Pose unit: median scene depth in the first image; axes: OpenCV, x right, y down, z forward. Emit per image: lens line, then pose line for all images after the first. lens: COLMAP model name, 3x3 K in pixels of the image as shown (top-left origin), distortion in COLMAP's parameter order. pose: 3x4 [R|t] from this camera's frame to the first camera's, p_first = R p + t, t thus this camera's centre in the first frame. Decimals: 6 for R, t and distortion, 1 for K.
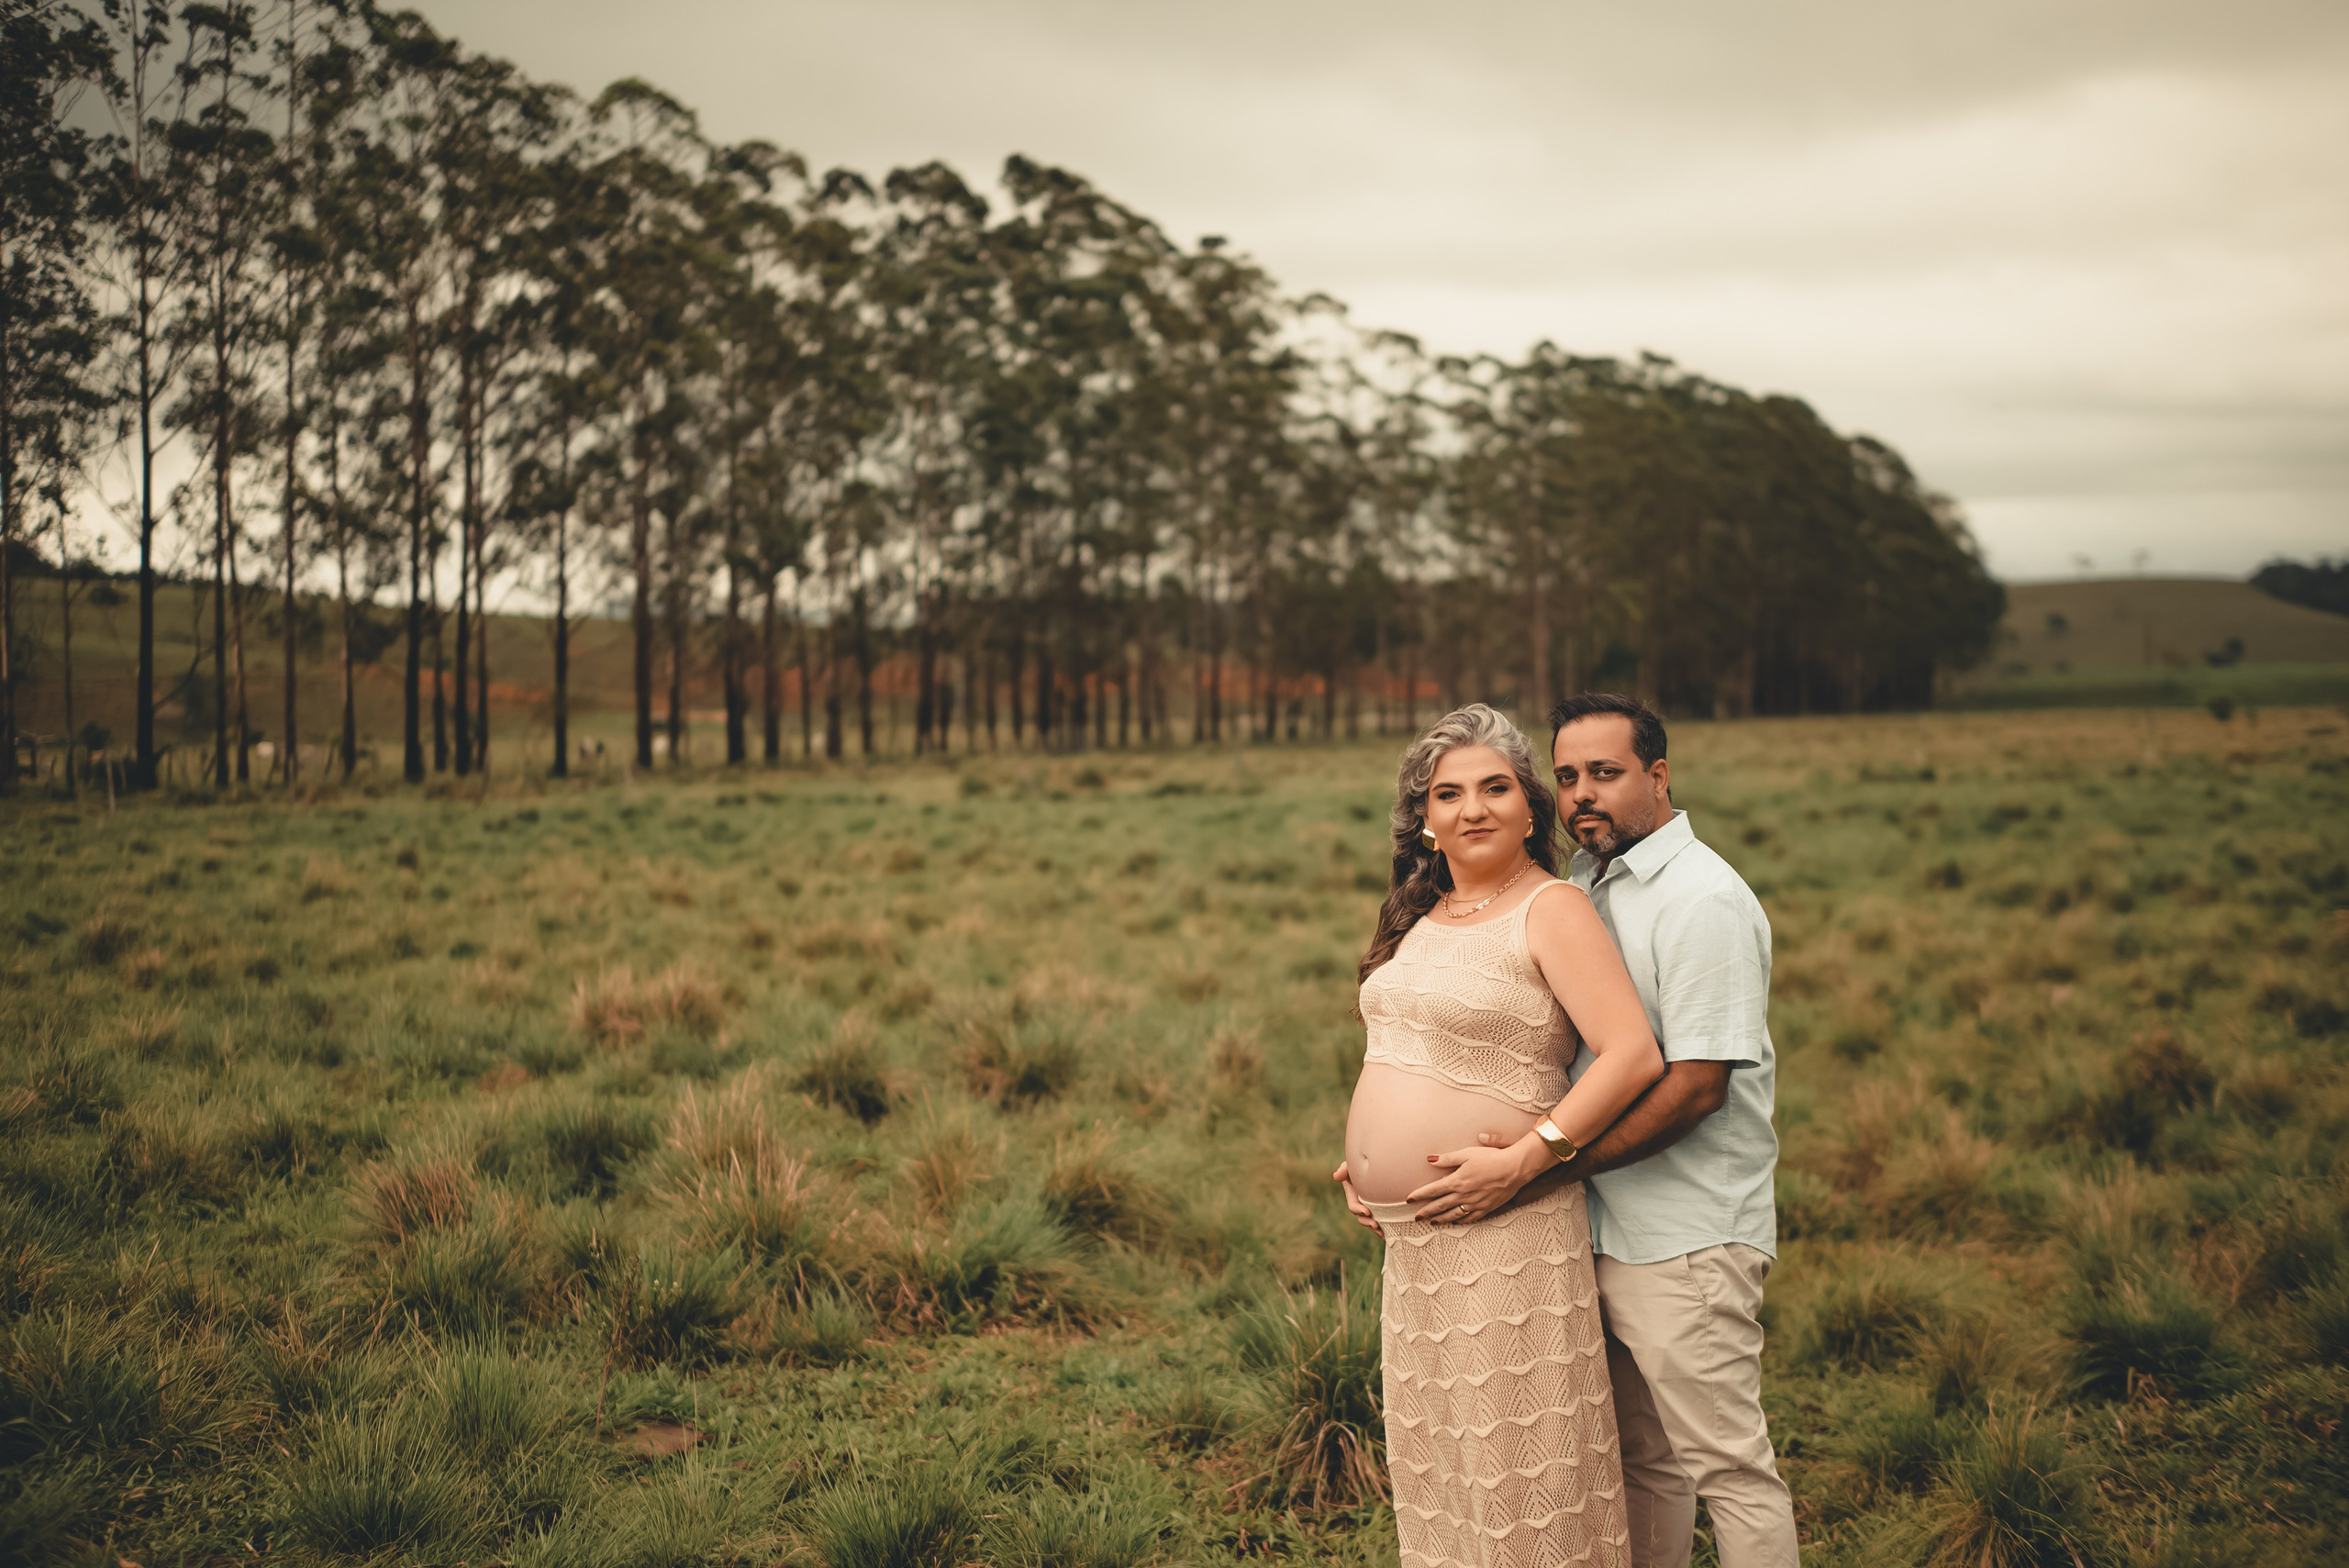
lens RADIAL K [[3344.9, 0, 1174.5], [0, 3344.9, 784.0], [0, 0, 1]] dist [-0.046324, 0.406049]
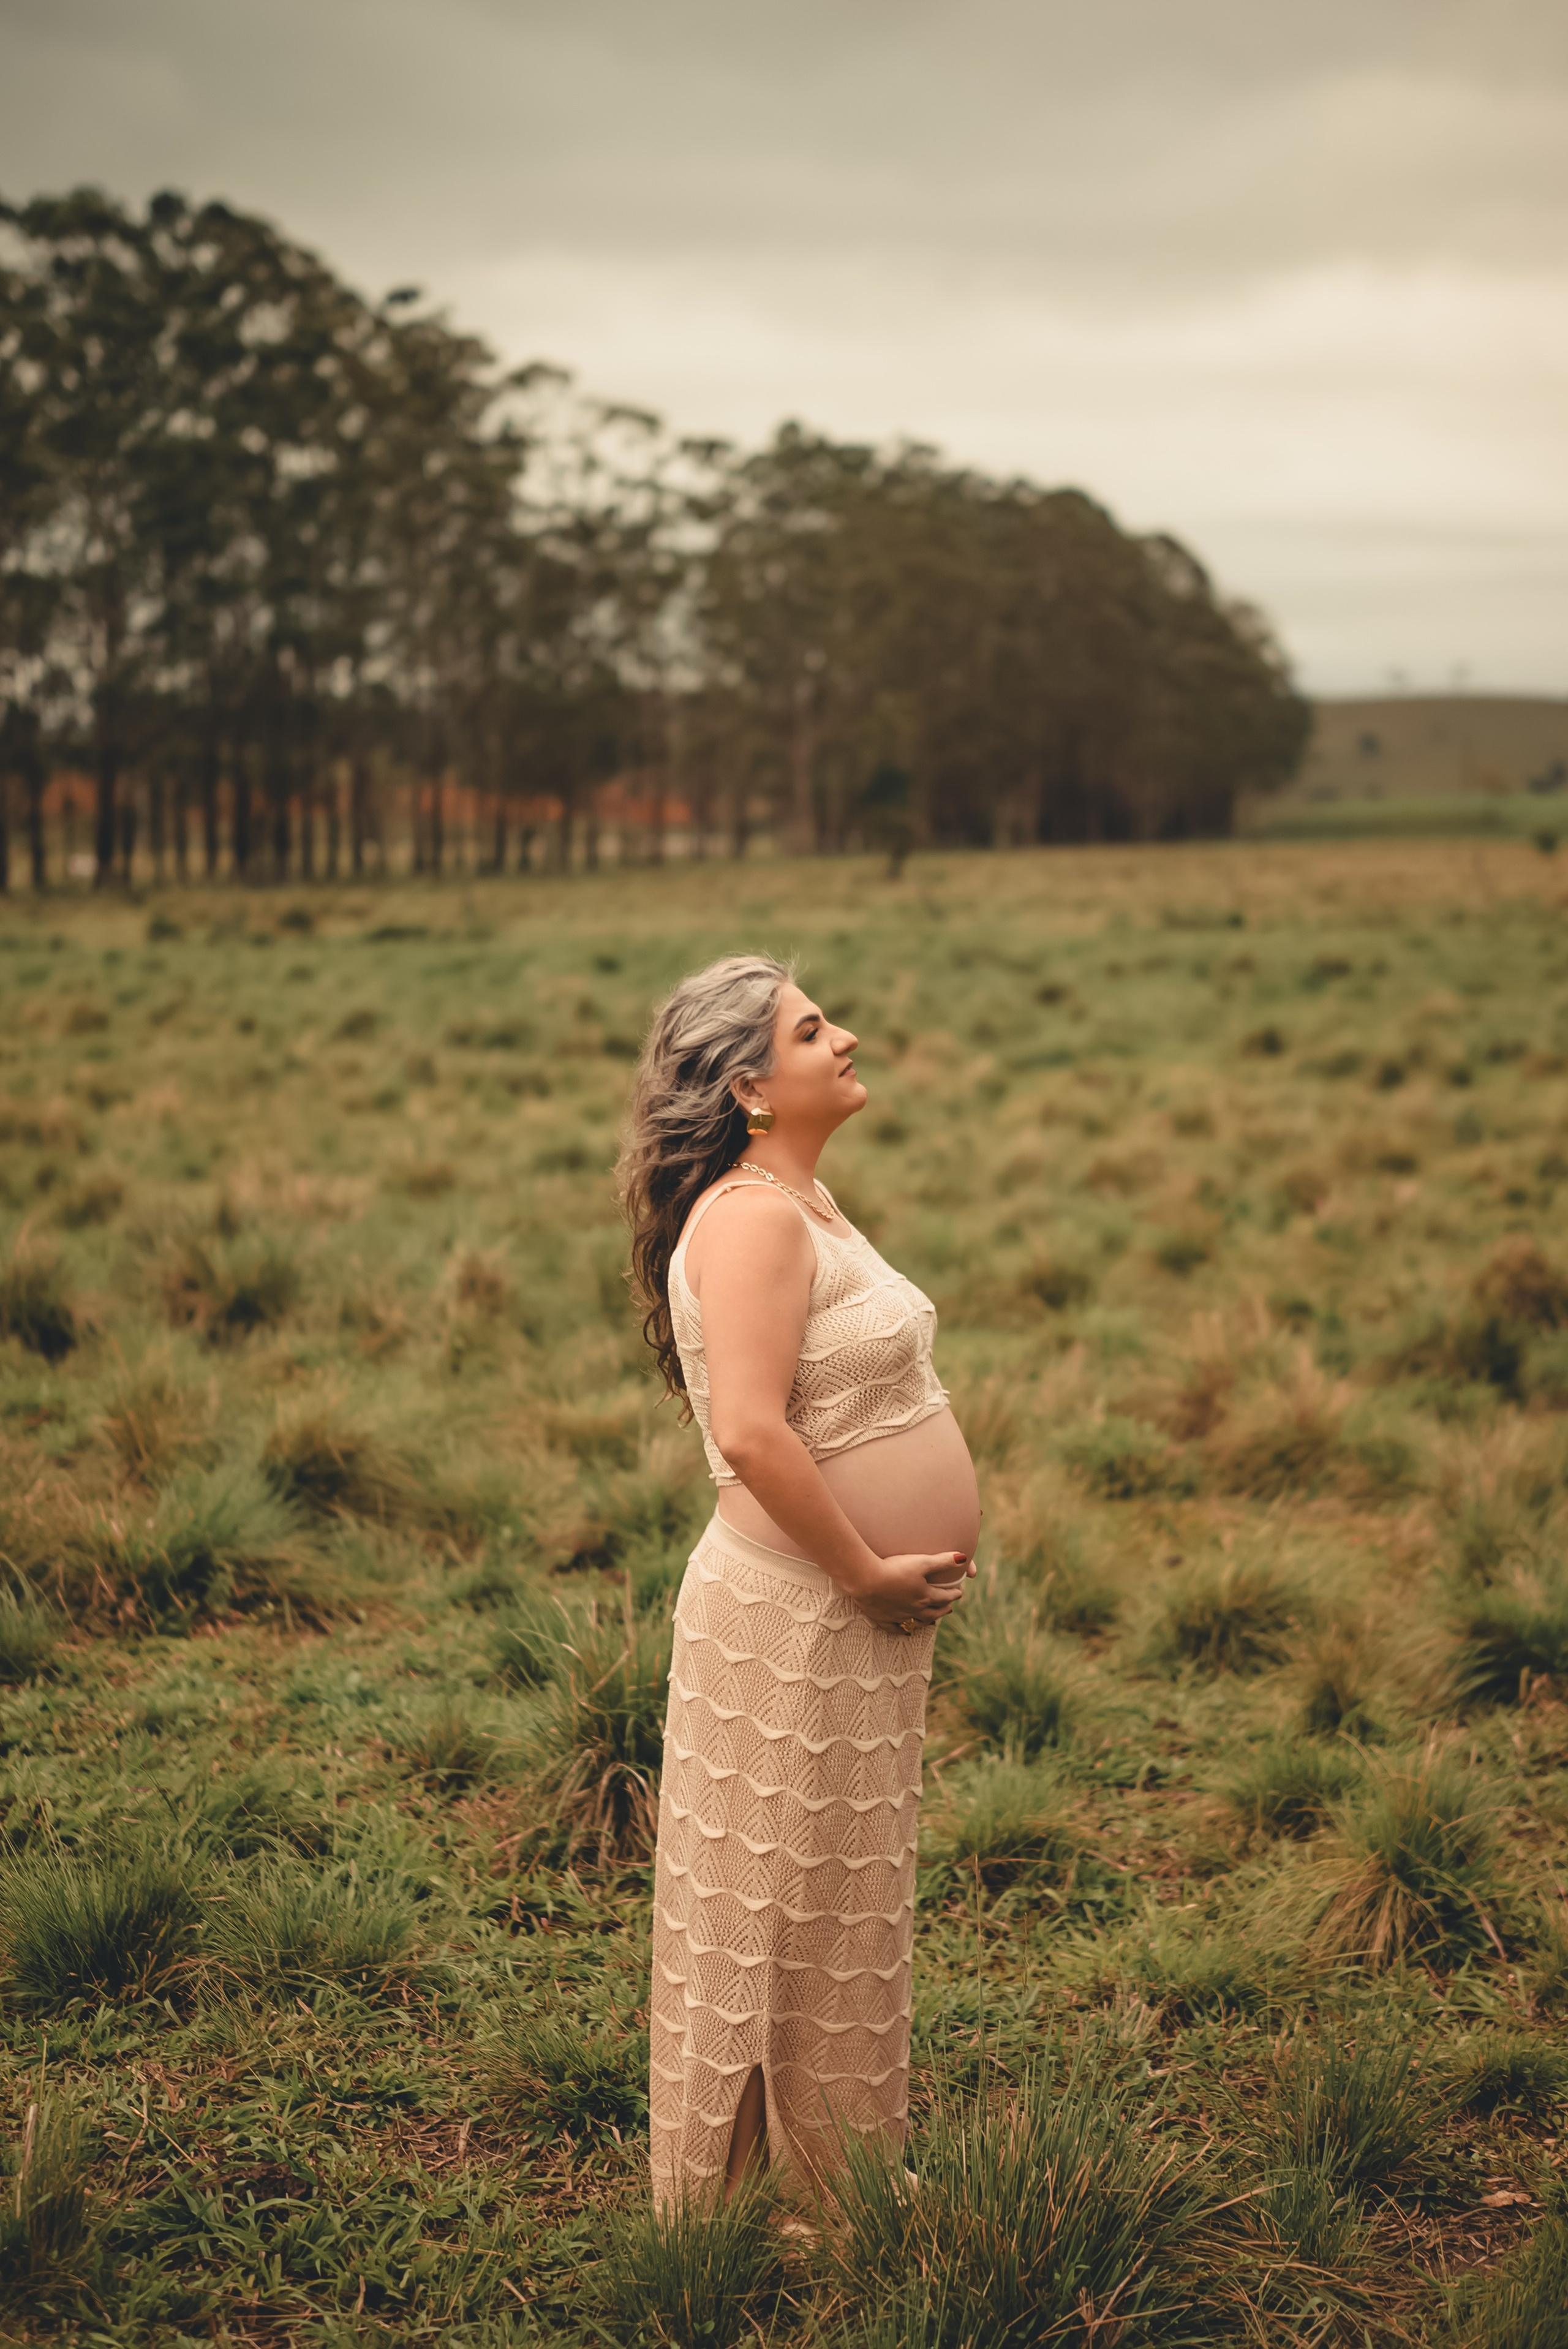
lens RADIAL K [[3730.5, 0, 775.2], [0, 3730.5, 1283.8], [0, 0, 1]] dist [-0.037237, 0.615143]
pose [[0.994741, -0.007427, 0.102157, -0.006712], [-0.002606, 0.995209, 0.097731, -0.016847], [-0.102394, -0.097483, 0.989956, 0.052656]]
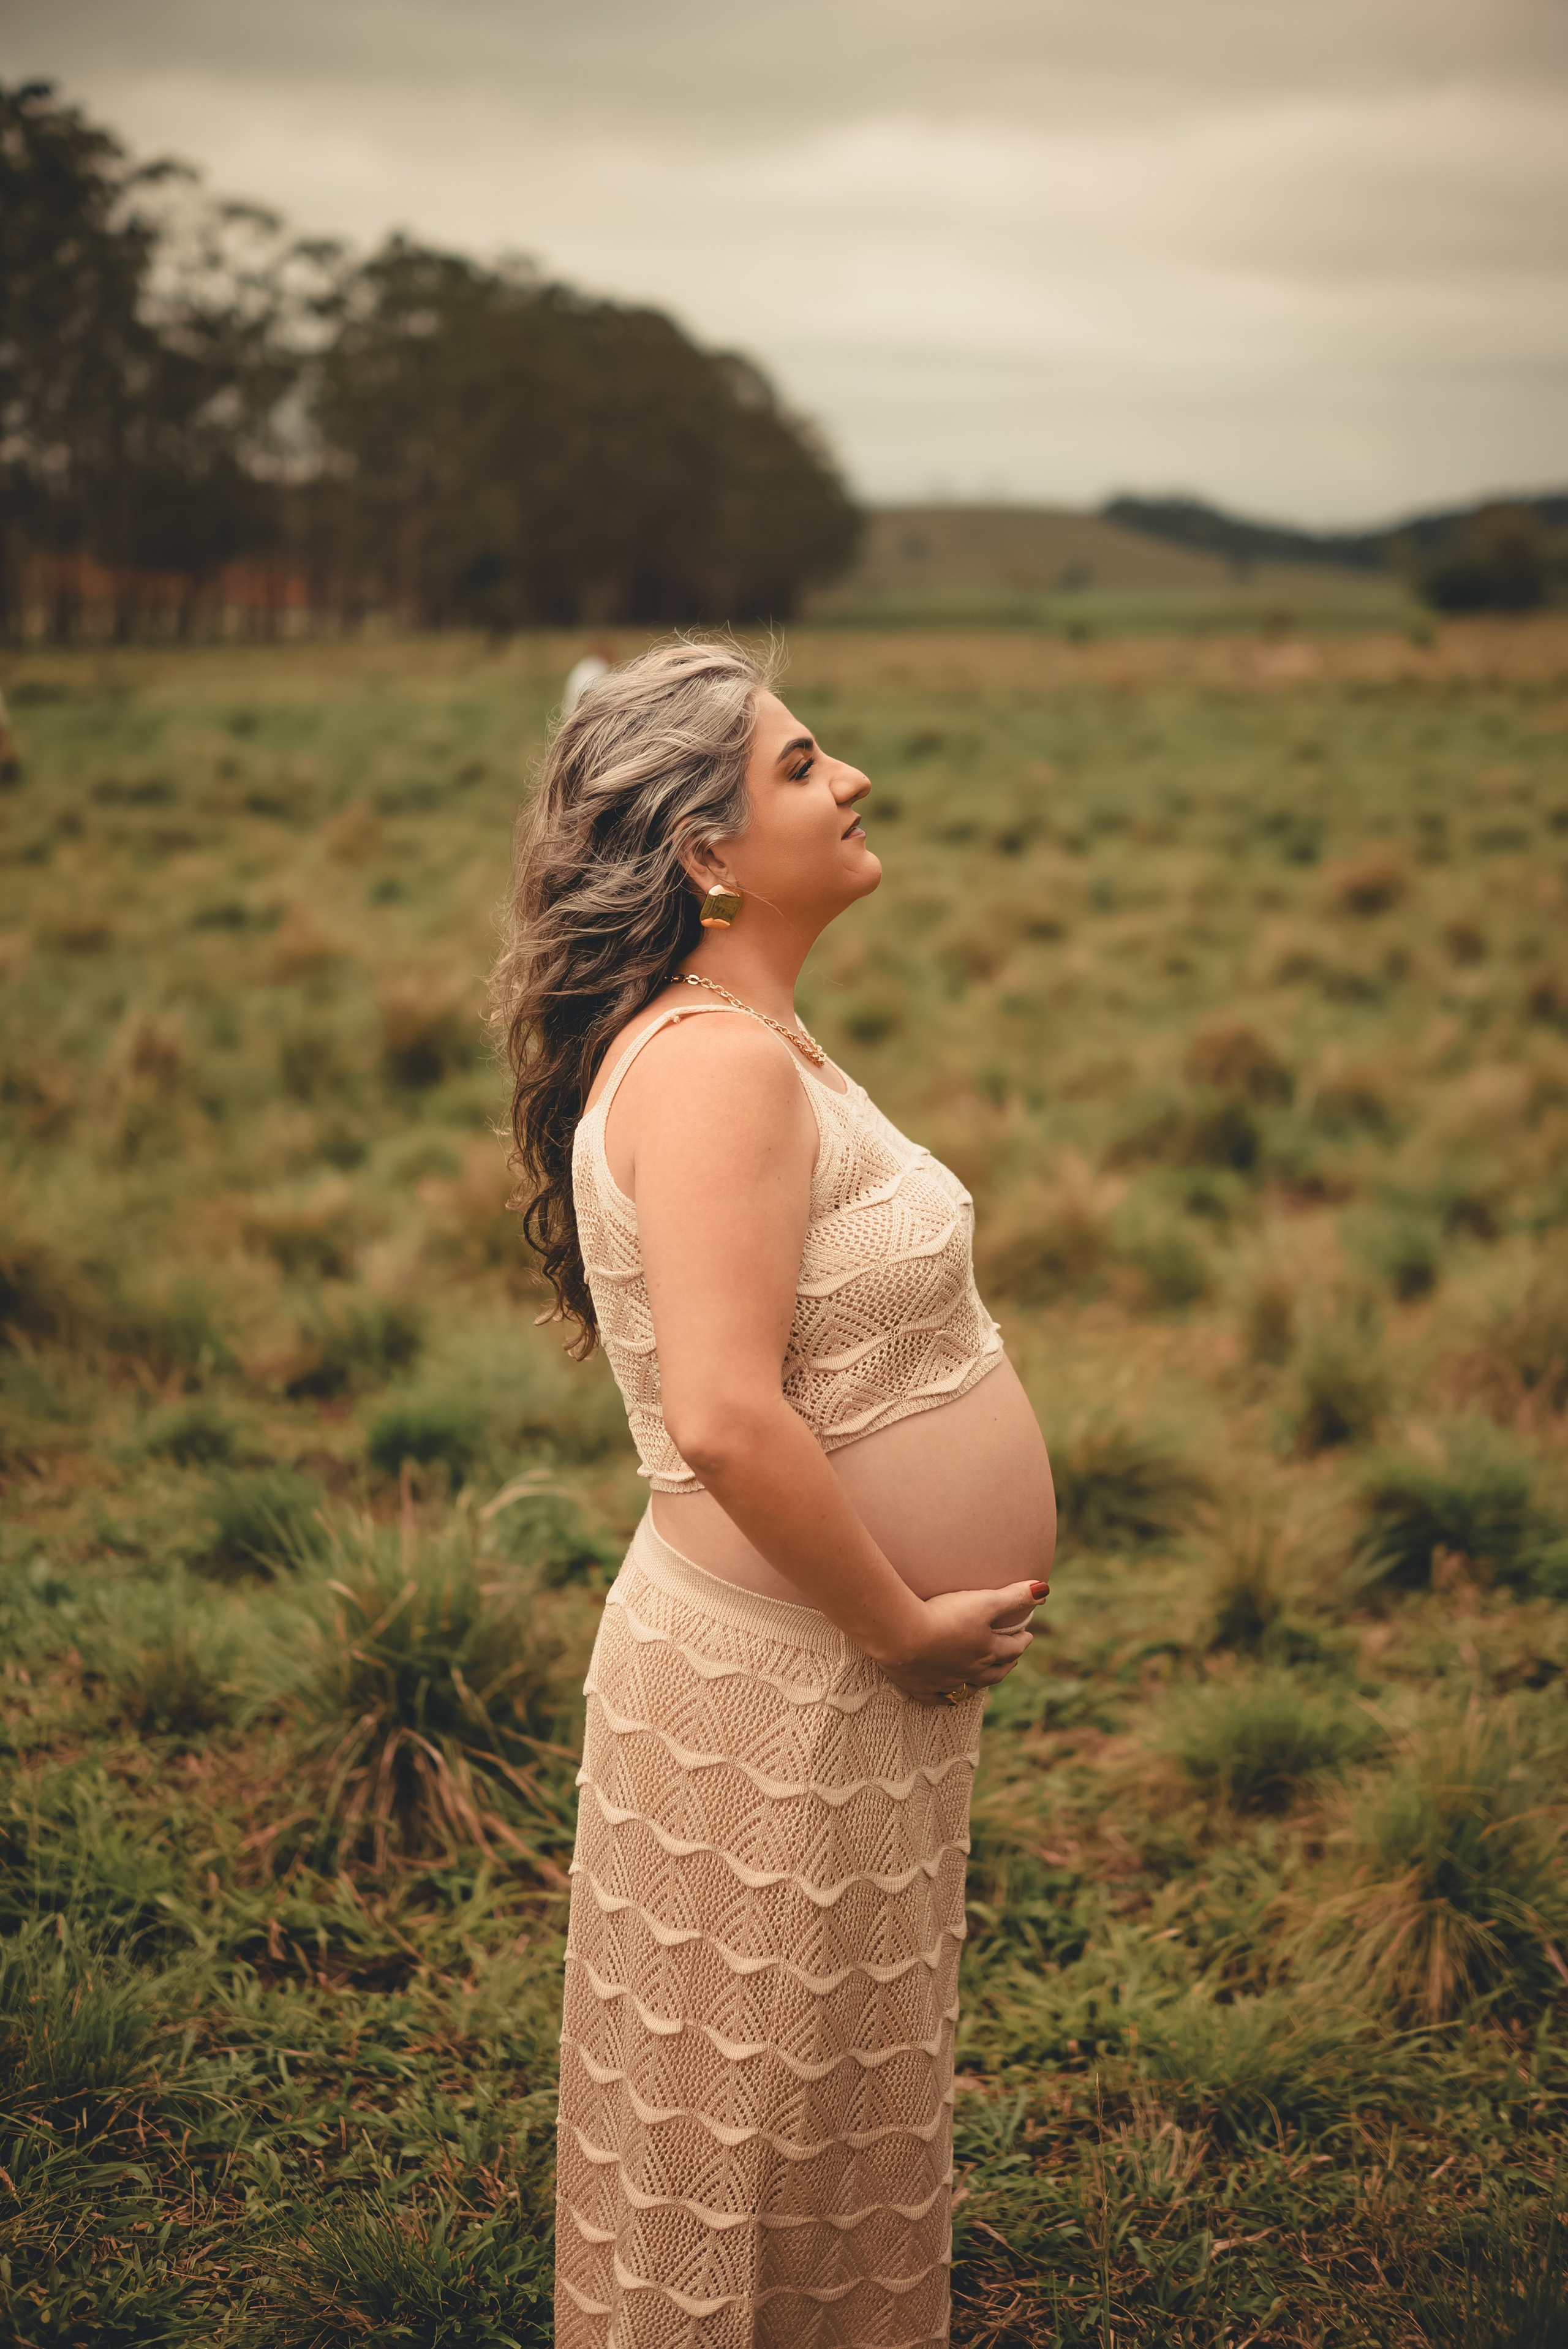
lens RADIAL K [[3308.1, 0, 784.0], [0, 3308.1, 1174.5], [0, 0, 1]] dist [-0.030205, 0.448126]
pose [[0.974821, -0.011036, 0.222714, -0.017214], [-0.021247, 0.989633, 0.142037, -0.008194], [-0.221973, -0.143192, 0.964481, 0.273984]]
